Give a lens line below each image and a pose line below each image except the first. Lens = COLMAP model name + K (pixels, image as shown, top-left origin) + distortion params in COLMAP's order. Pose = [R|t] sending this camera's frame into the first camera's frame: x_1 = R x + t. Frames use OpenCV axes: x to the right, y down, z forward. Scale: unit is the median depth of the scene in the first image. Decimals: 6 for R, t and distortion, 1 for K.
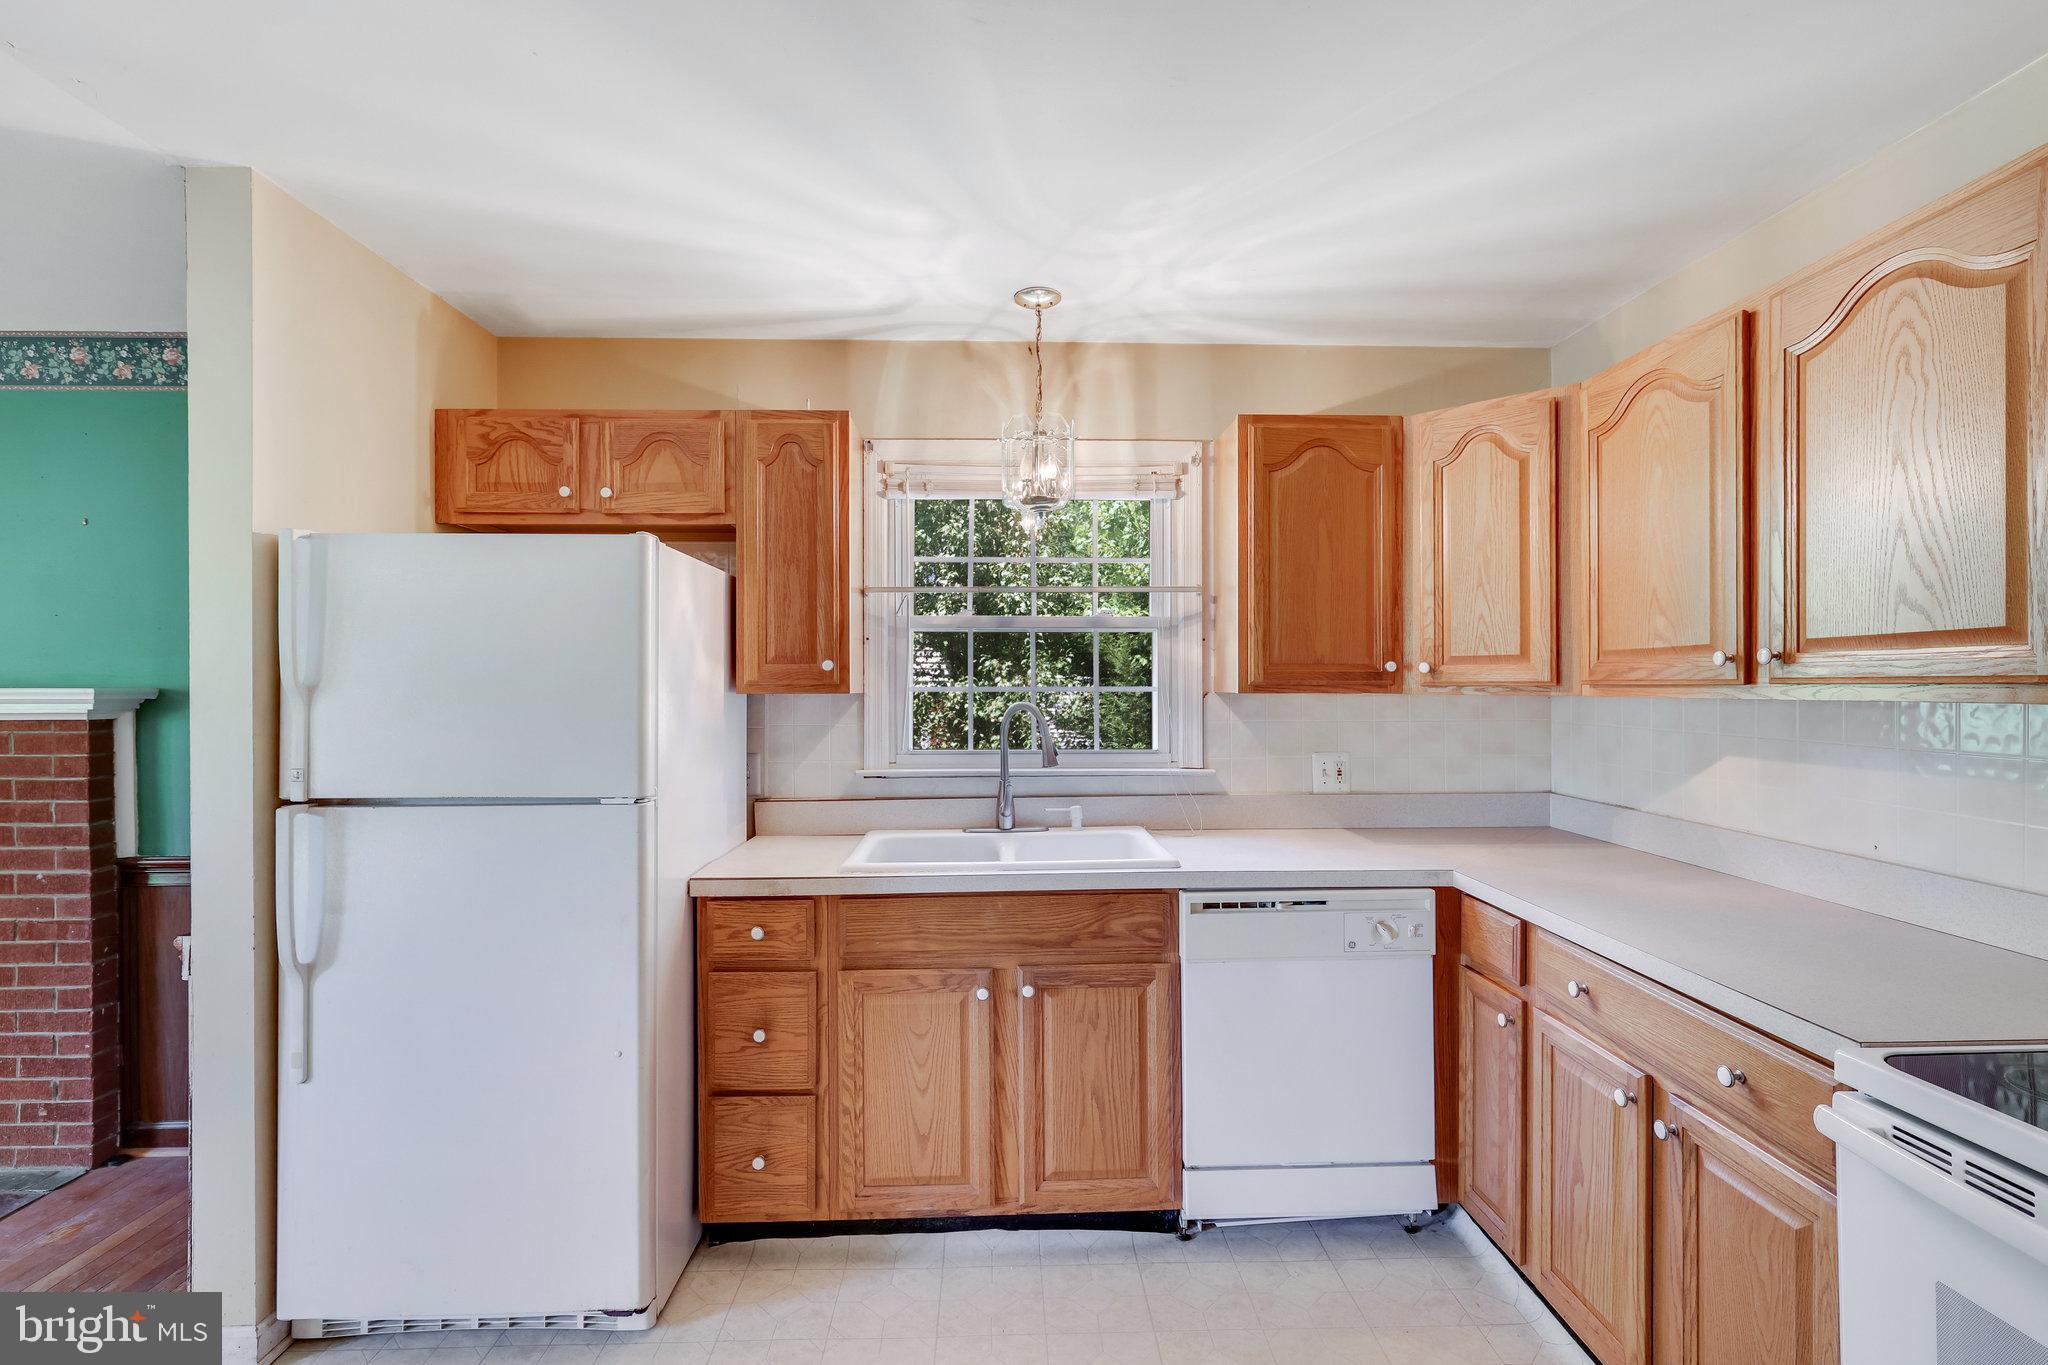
lens RADIAL K [[919.1, 0, 1022.9], [0, 919.1, 682.9], [0, 0, 1]] dist [-0.000070, 0.000296]
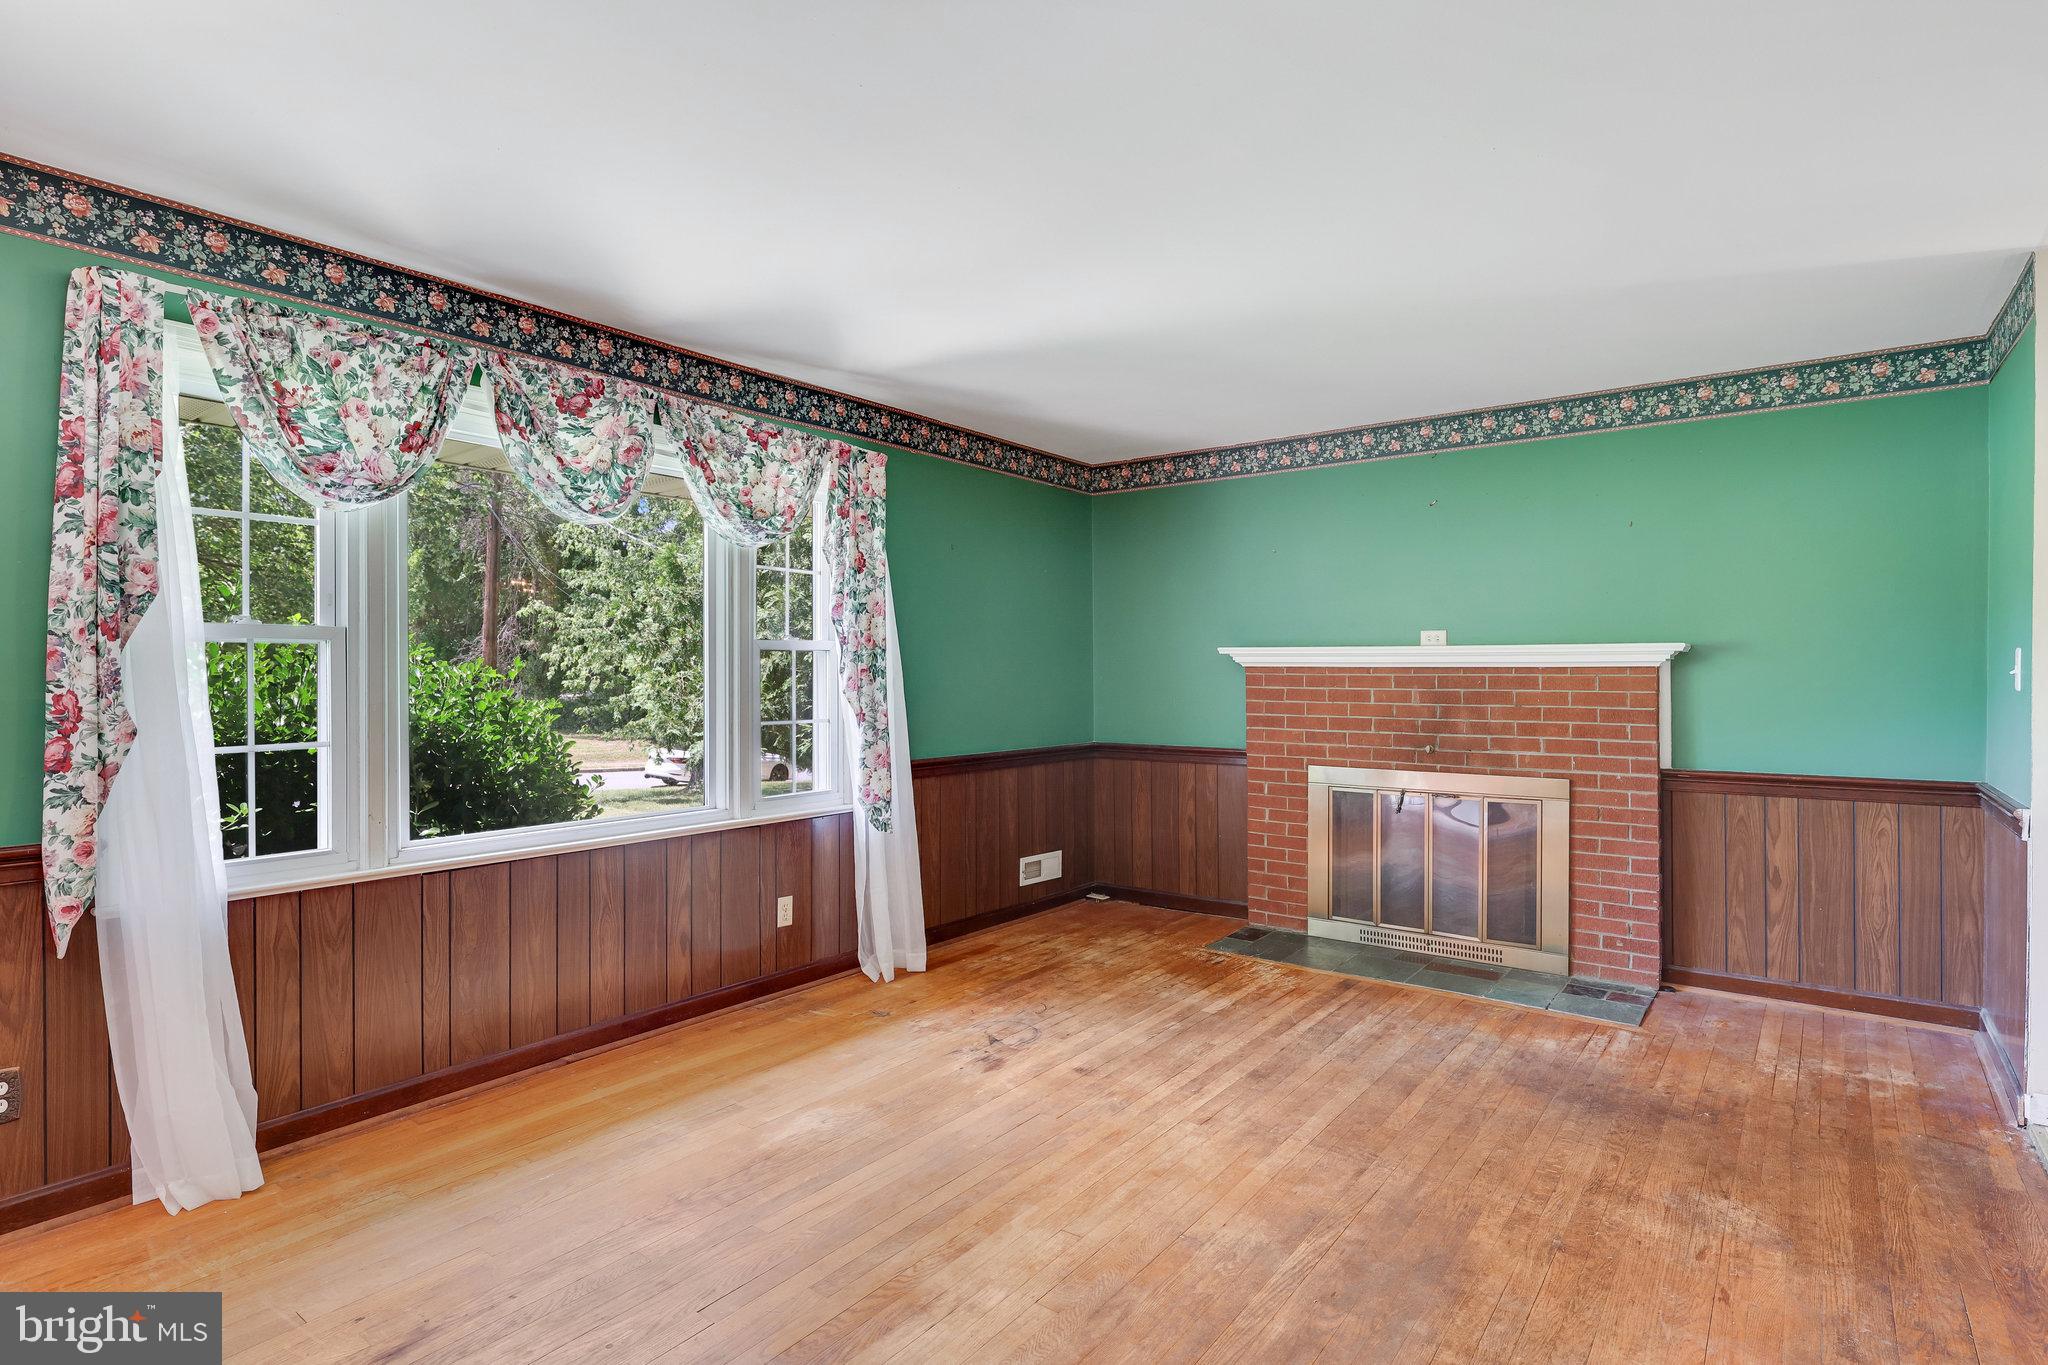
lens RADIAL K [[1046.6, 0, 1022.3], [0, 1046.6, 679.2], [0, 0, 1]] dist [0.002336, -0.000222]
pose [[0.776630, 0.004278, -0.629942, -0.911392], [-0.000229, 0.999979, 0.006508, 0.058964], [0.629957, -0.004910, 0.776615, -0.984923]]
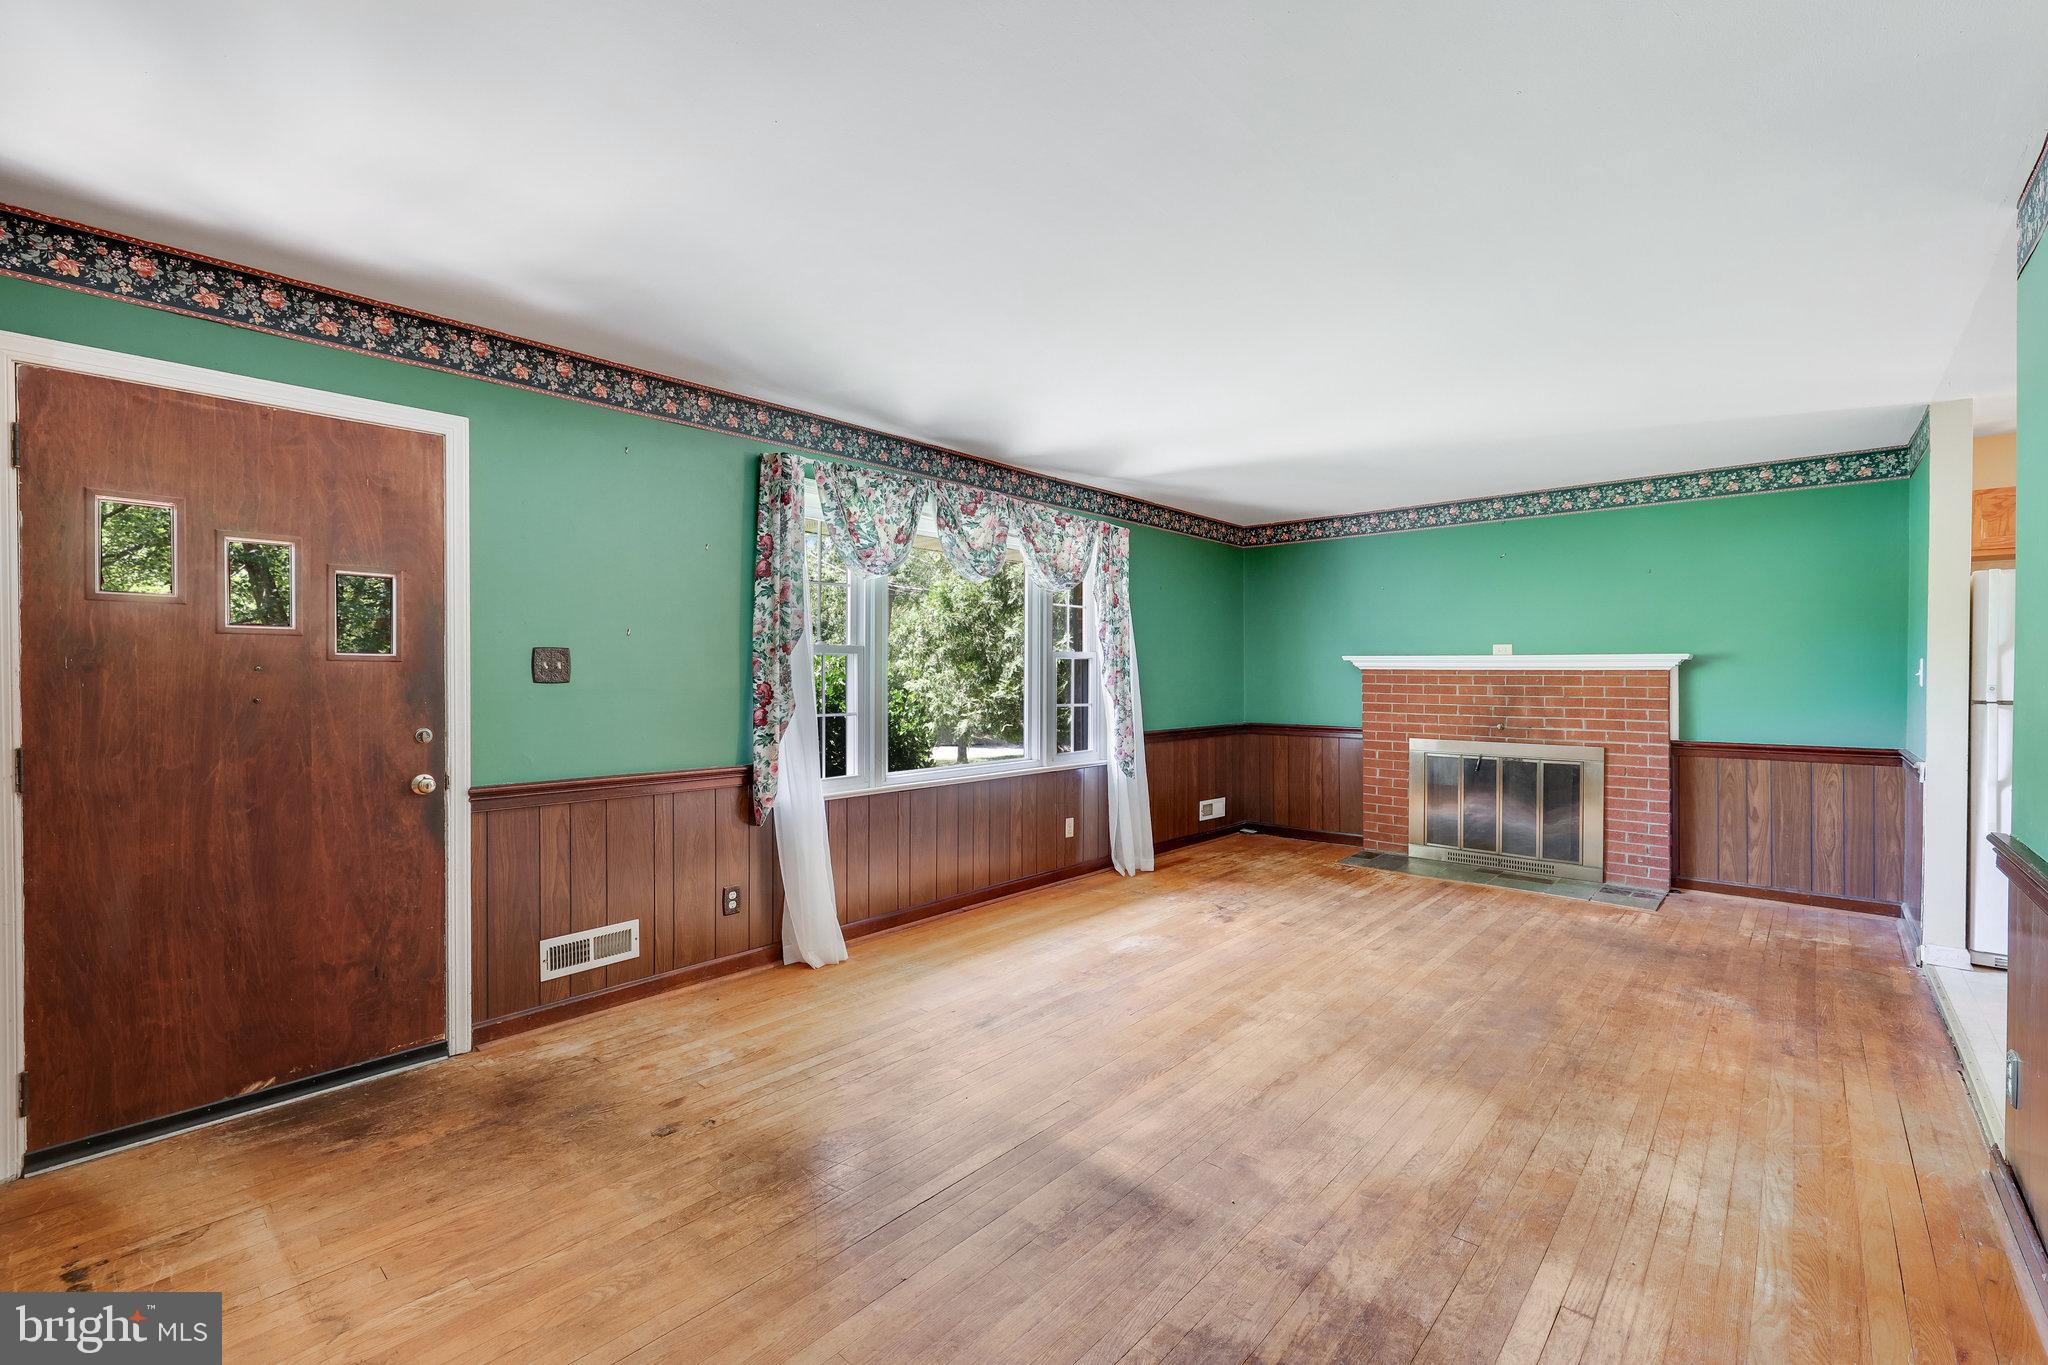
lens RADIAL K [[871.3, 0, 1022.6], [0, 871.3, 680.1], [0, 0, 1]] dist [0.001178, 0.000203]
pose [[0.720889, 0.007480, -0.693011, -0.848670], [-0.002173, 0.999961, 0.008533, 0.059194], [0.693047, -0.004645, 0.720877, -1.619757]]
